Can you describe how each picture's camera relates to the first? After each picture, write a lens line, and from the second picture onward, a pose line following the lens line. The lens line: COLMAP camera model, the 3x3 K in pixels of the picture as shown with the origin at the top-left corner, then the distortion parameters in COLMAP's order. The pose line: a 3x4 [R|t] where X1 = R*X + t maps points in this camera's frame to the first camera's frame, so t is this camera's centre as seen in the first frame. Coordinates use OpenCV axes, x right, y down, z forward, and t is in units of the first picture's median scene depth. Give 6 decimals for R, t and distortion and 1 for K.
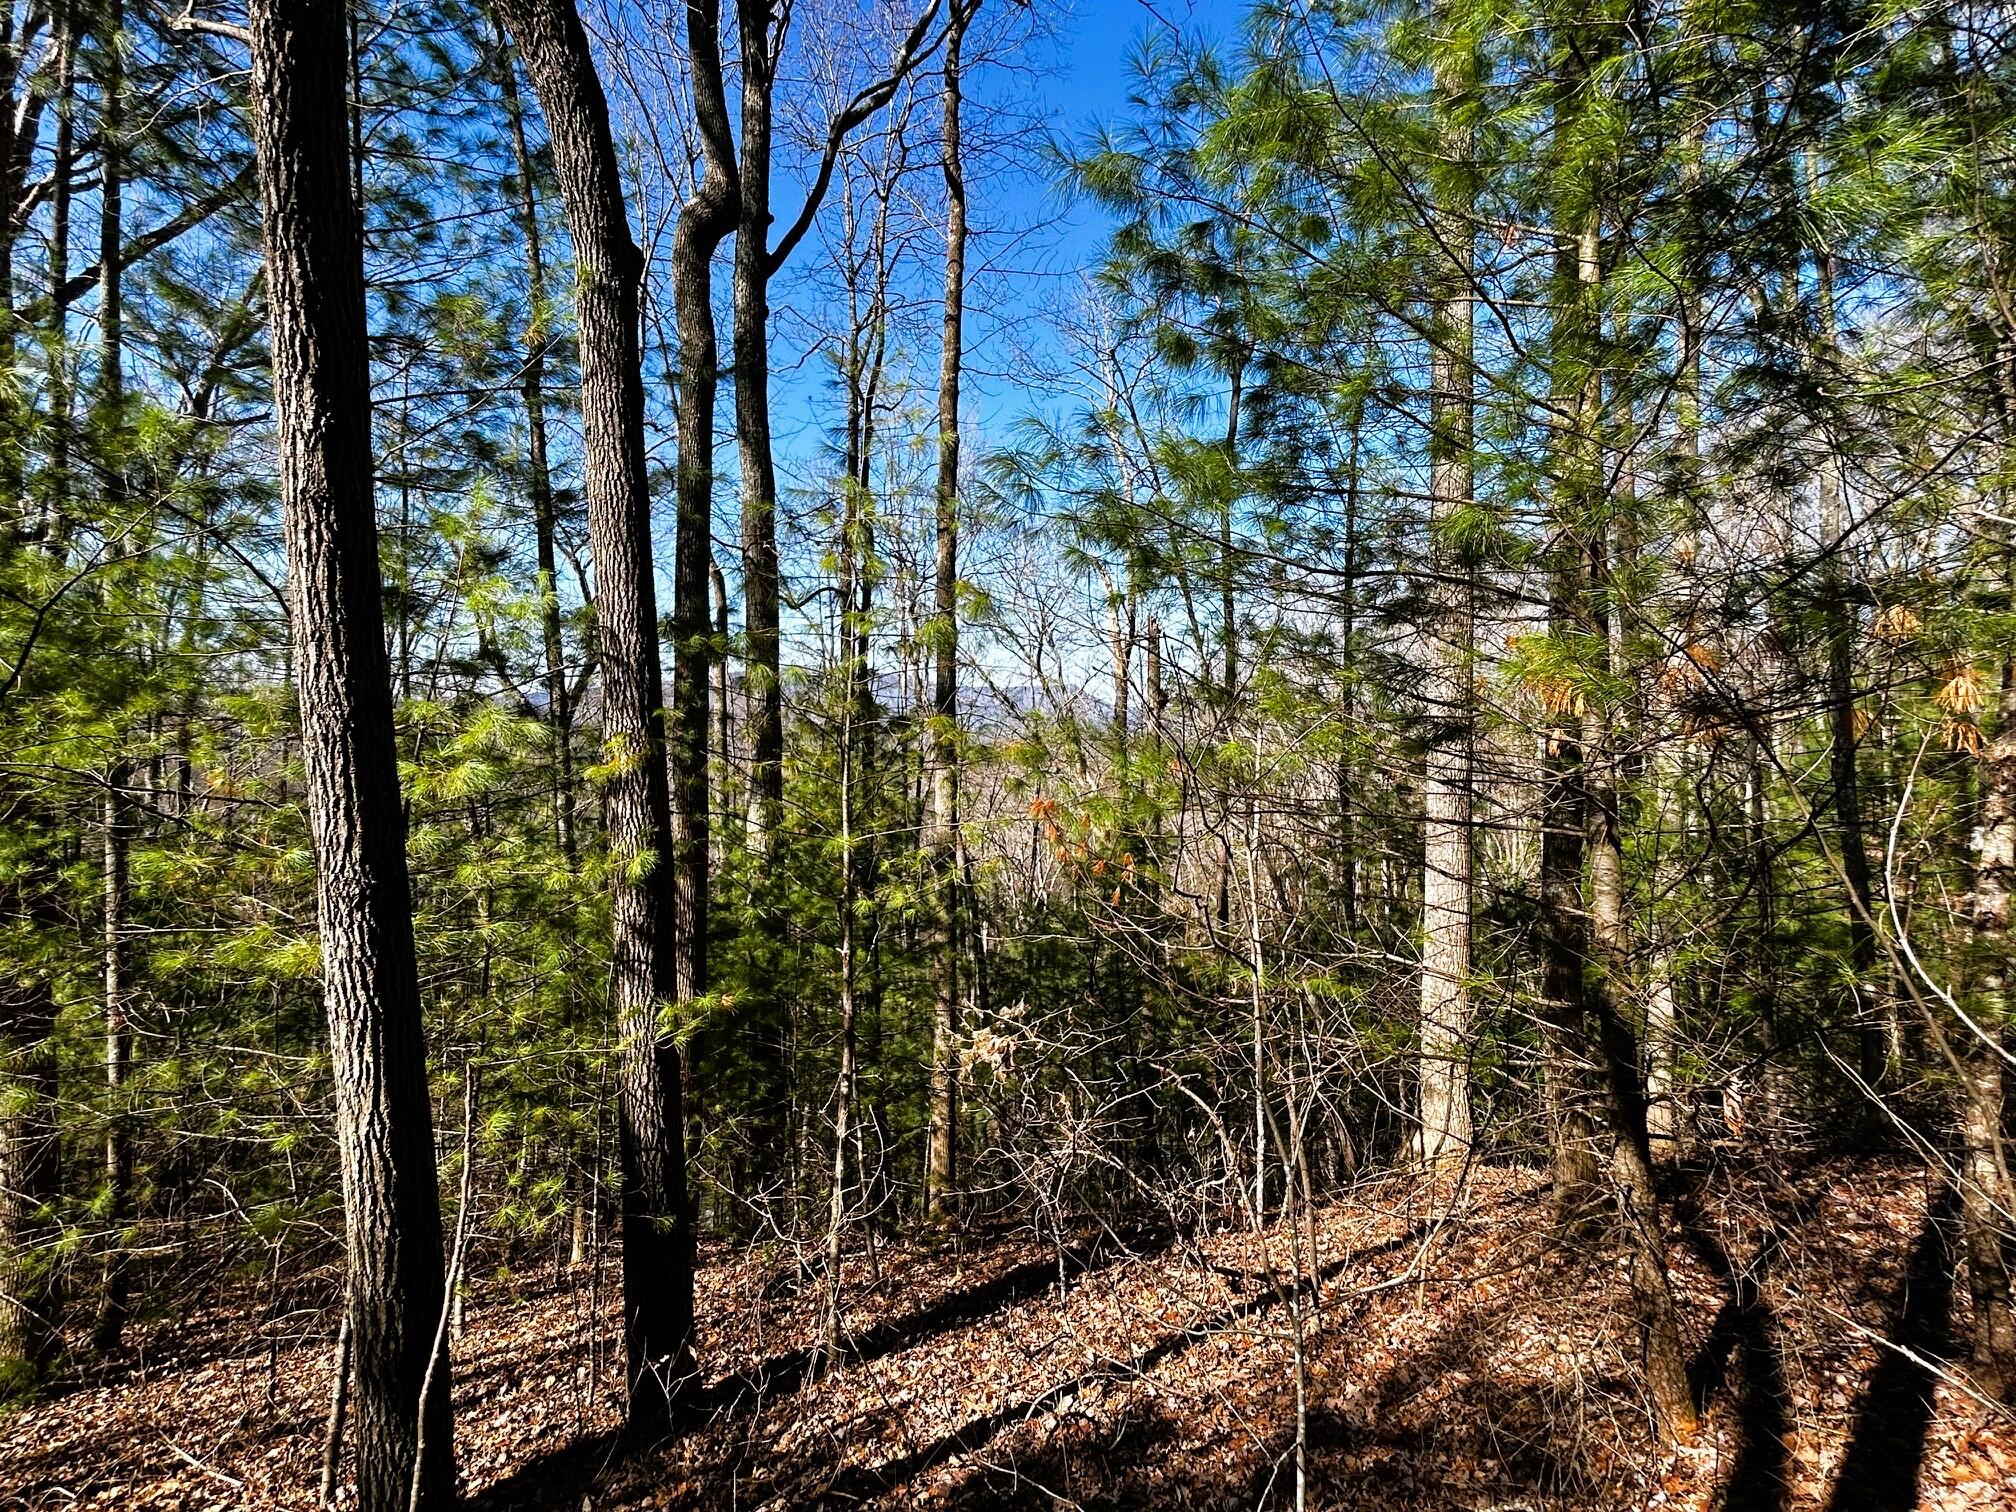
lens RADIAL K [[968.8, 0, 1008.0], [0, 968.8, 729.5], [0, 0, 1]] dist [-0.000445, 0.000542]
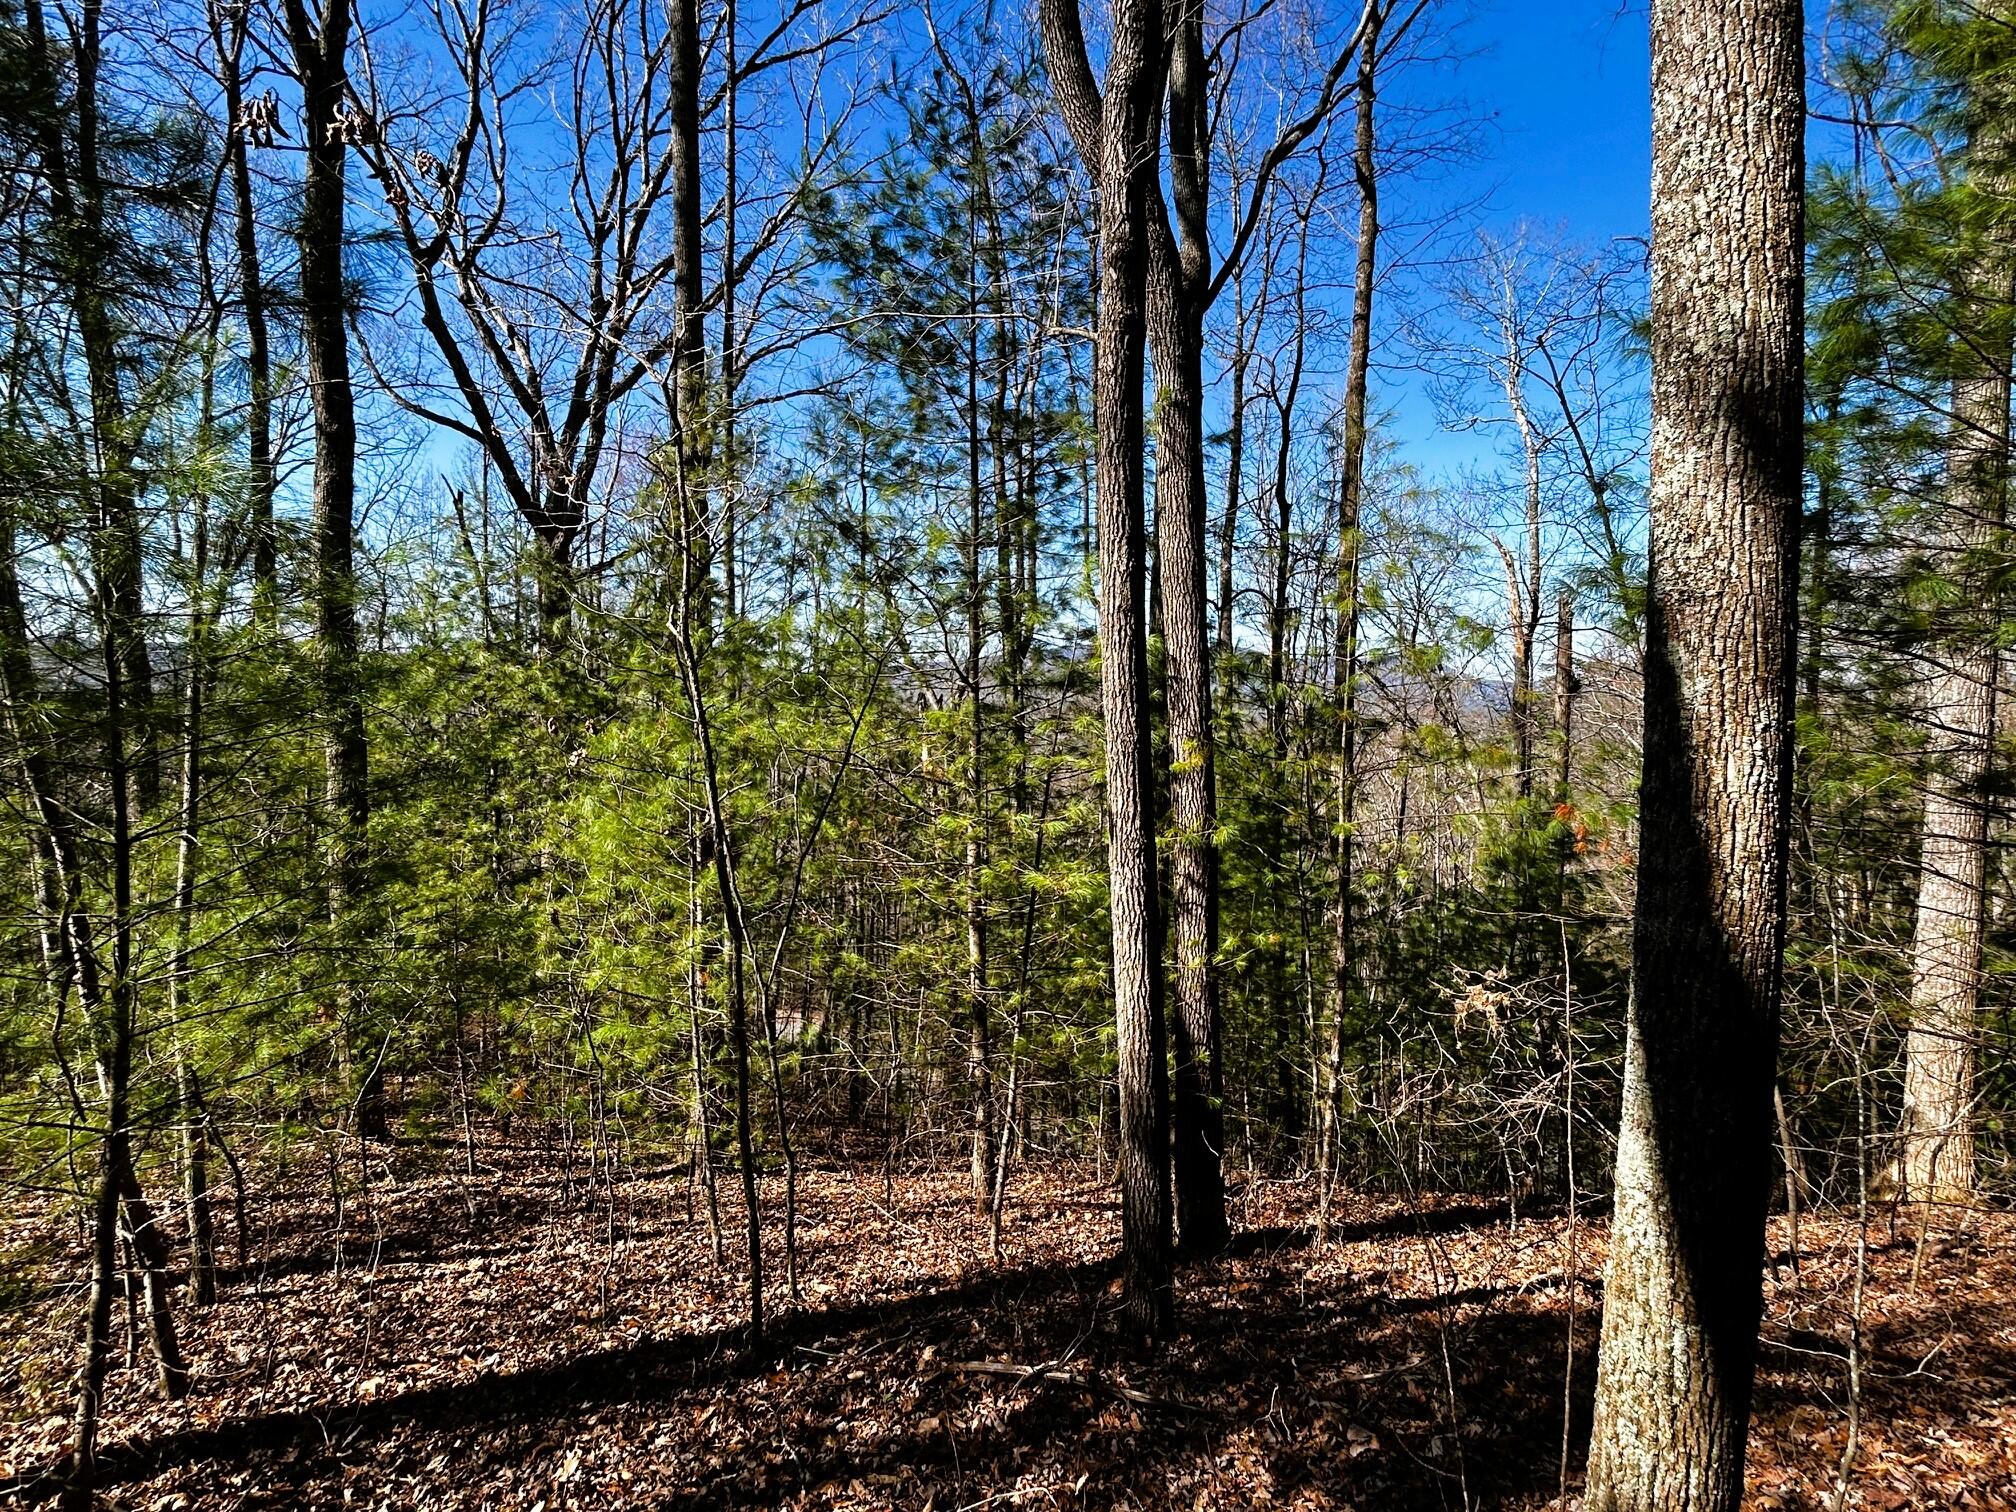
lens RADIAL K [[968.8, 0, 1008.0], [0, 968.8, 729.5], [0, 0, 1]] dist [-0.000445, 0.000542]
pose [[0.942266, 0.022954, -0.334079, -0.171333], [-0.013016, 0.999404, 0.031958, -0.042469], [0.334614, -0.025765, 0.942003, -0.323536]]
